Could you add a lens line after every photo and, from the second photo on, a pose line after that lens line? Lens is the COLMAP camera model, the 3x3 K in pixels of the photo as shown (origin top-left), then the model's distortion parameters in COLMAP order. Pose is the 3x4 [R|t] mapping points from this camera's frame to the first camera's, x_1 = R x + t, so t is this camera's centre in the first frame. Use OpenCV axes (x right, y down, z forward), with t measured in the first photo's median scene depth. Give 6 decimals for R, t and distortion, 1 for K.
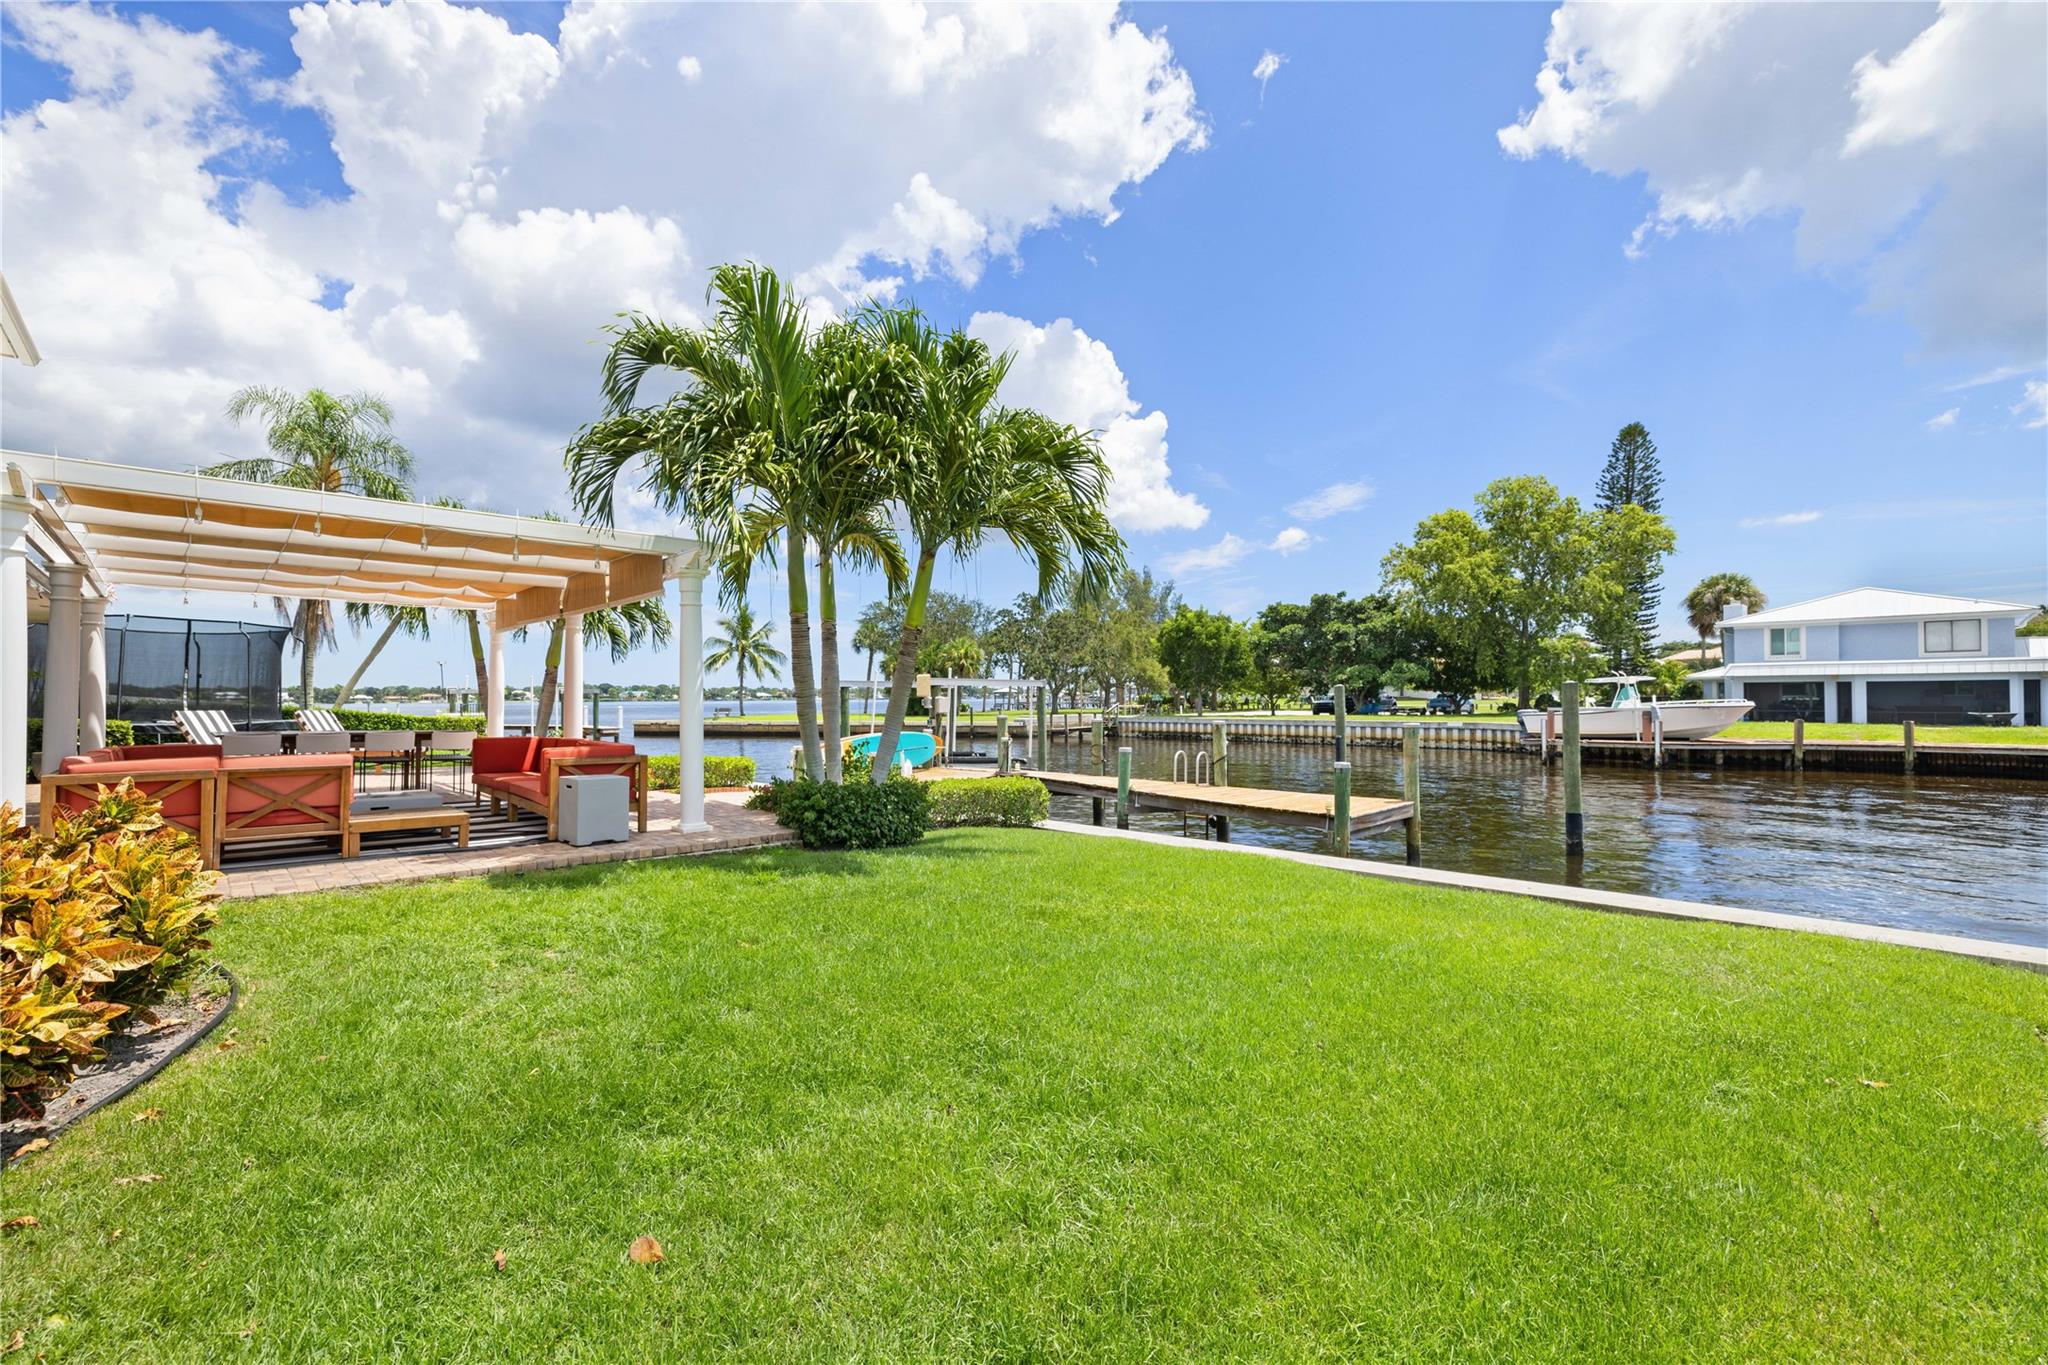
lens RADIAL K [[901.0, 0, 1024.1], [0, 901.0, 691.0], [0, 0, 1]] dist [0.004470, 0.000544]
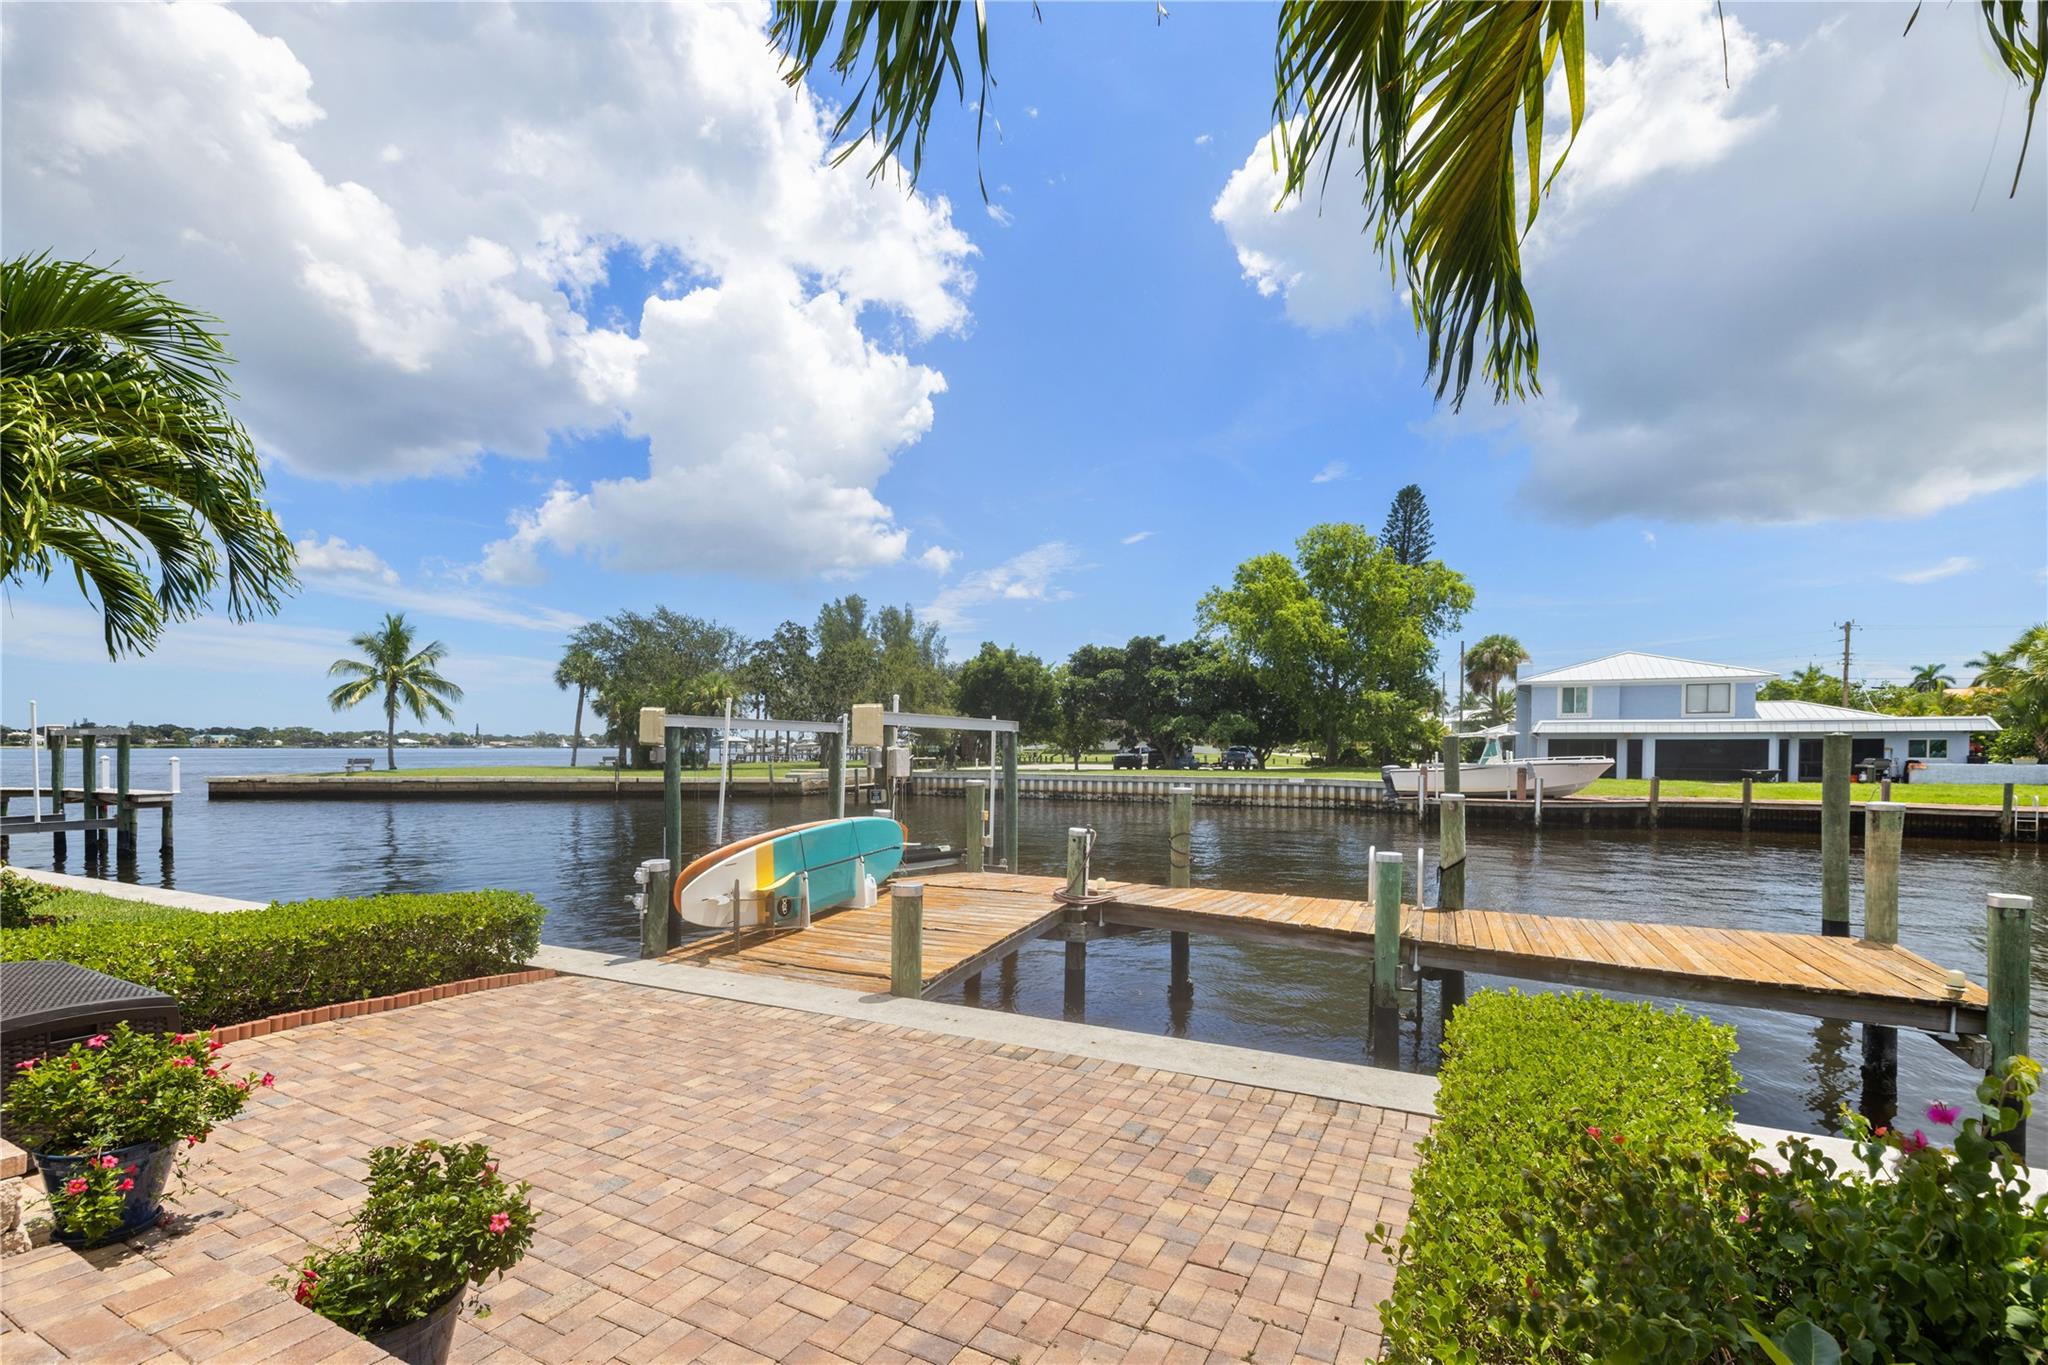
lens RADIAL K [[901.0, 0, 1032.5], [0, 901.0, 784.9], [0, 0, 1]] dist [0.004470, 0.000544]
pose [[0.947338, -0.005048, 0.320195, -0.067790], [-0.010322, 0.998875, 0.046286, 0.000759], [-0.320068, -0.047153, 0.946220, 0.166396]]
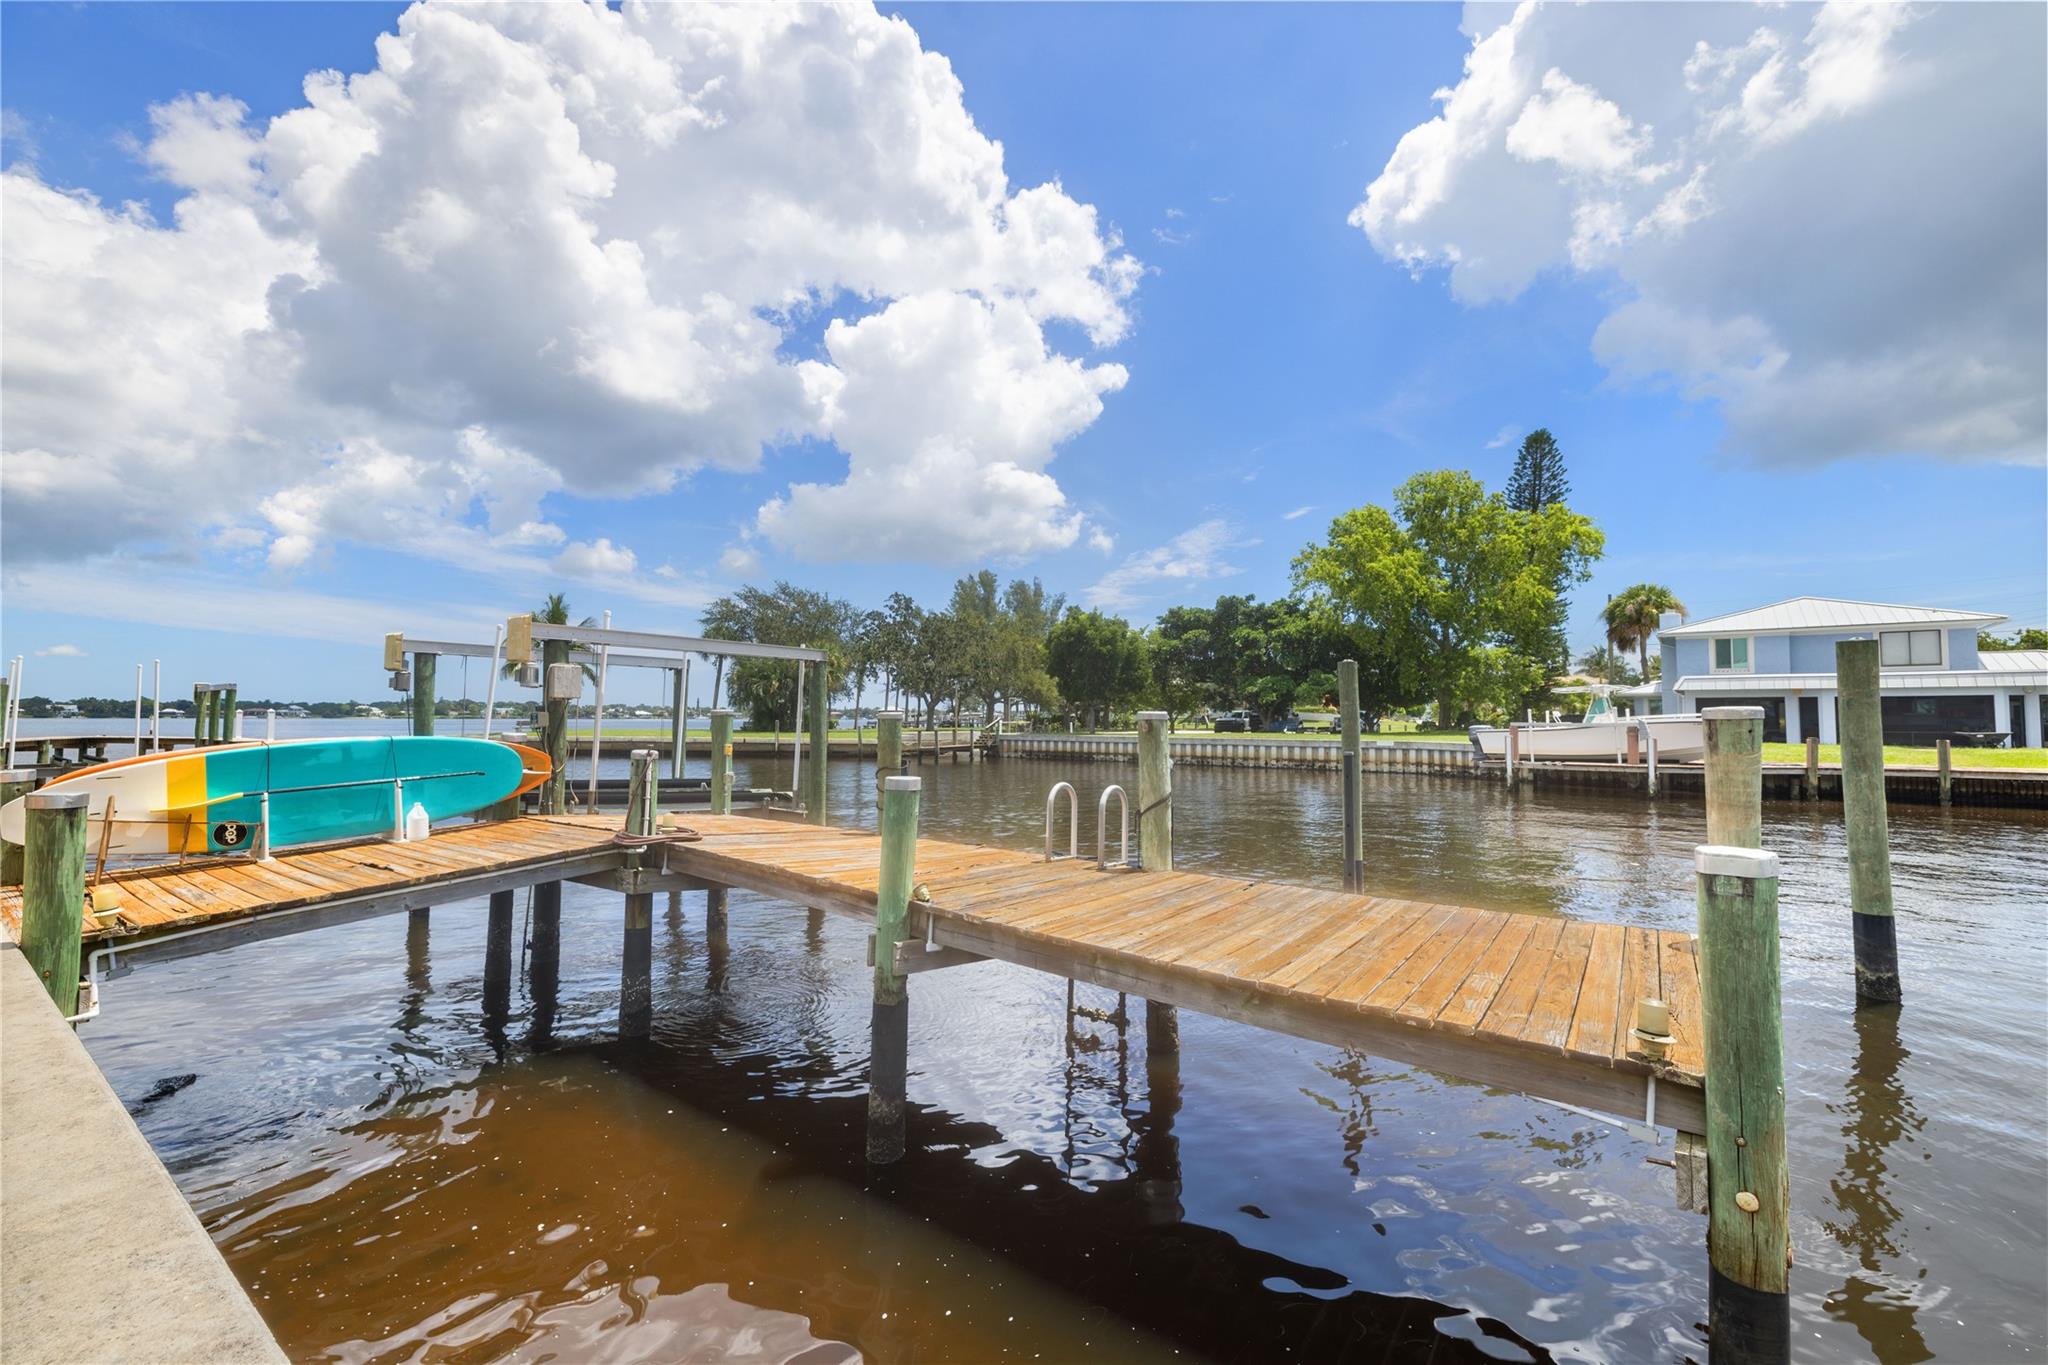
lens RADIAL K [[863.5, 0, 1032.7], [0, 863.5, 684.4], [0, 0, 1]] dist [0.002656, -0.000140]
pose [[0.991819, 0.014089, 0.126875, 0.032338], [-0.009752, 0.999349, -0.034734, 0.010367], [-0.127282, 0.033213, 0.991310, 0.185501]]
